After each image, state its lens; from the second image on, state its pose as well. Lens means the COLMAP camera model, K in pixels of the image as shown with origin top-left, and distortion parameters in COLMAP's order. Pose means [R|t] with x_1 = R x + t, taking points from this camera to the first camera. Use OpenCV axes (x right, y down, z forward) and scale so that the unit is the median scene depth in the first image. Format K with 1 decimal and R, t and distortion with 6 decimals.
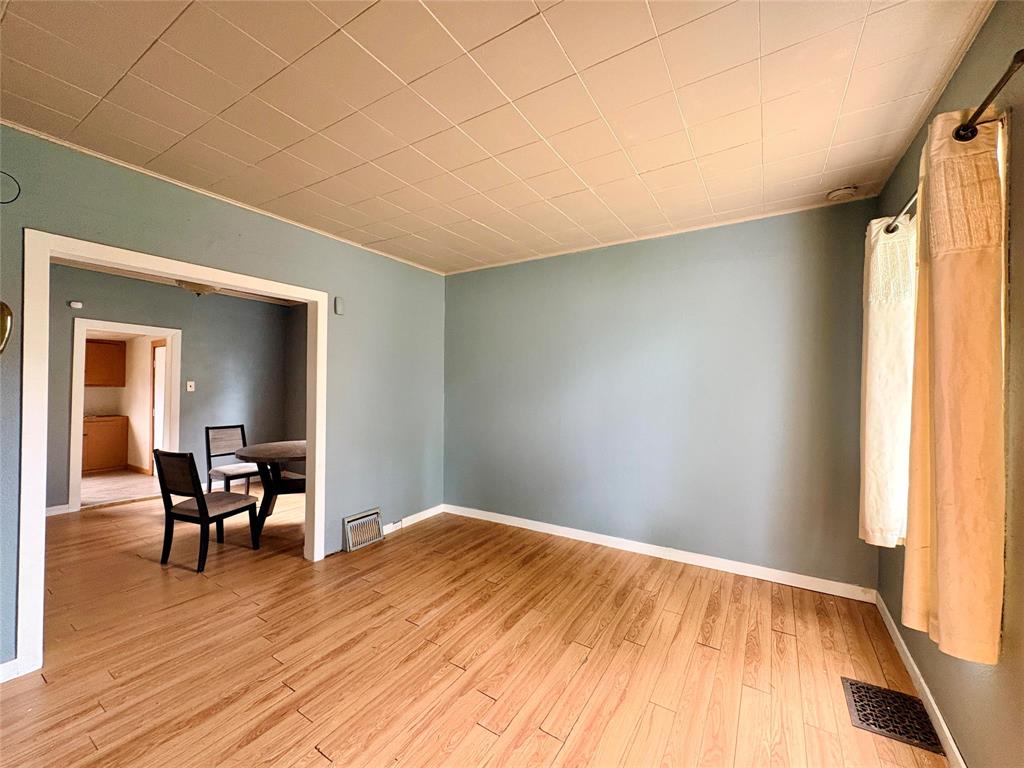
lens RADIAL K [[408.0, 0, 513.9], [0, 408.0, 383.2], [0, 0, 1]] dist [-0.000993, 0.000401]
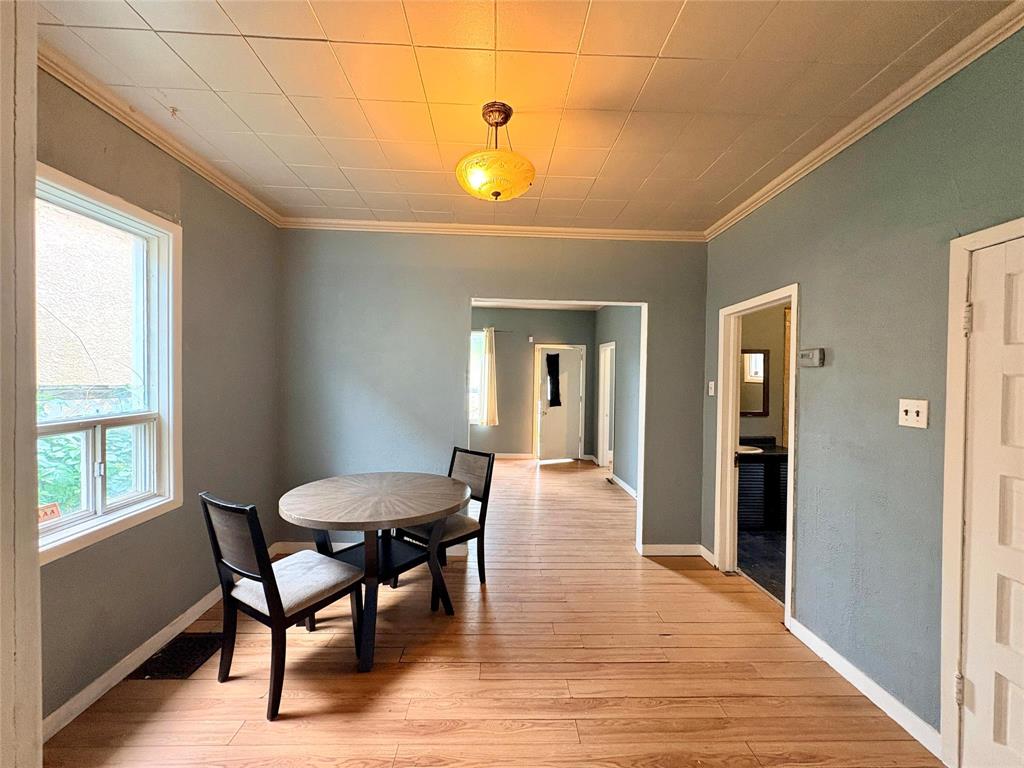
lens RADIAL K [[408.0, 0, 513.9], [0, 408.0, 383.2], [0, 0, 1]] dist [-0.000993, 0.000401]
pose [[-0.559261, -0.028827, 0.828490, -1.641735], [-0.022542, 0.999554, 0.019562, -0.021271], [-0.828685, -0.007735, -0.559661, 1.735332]]
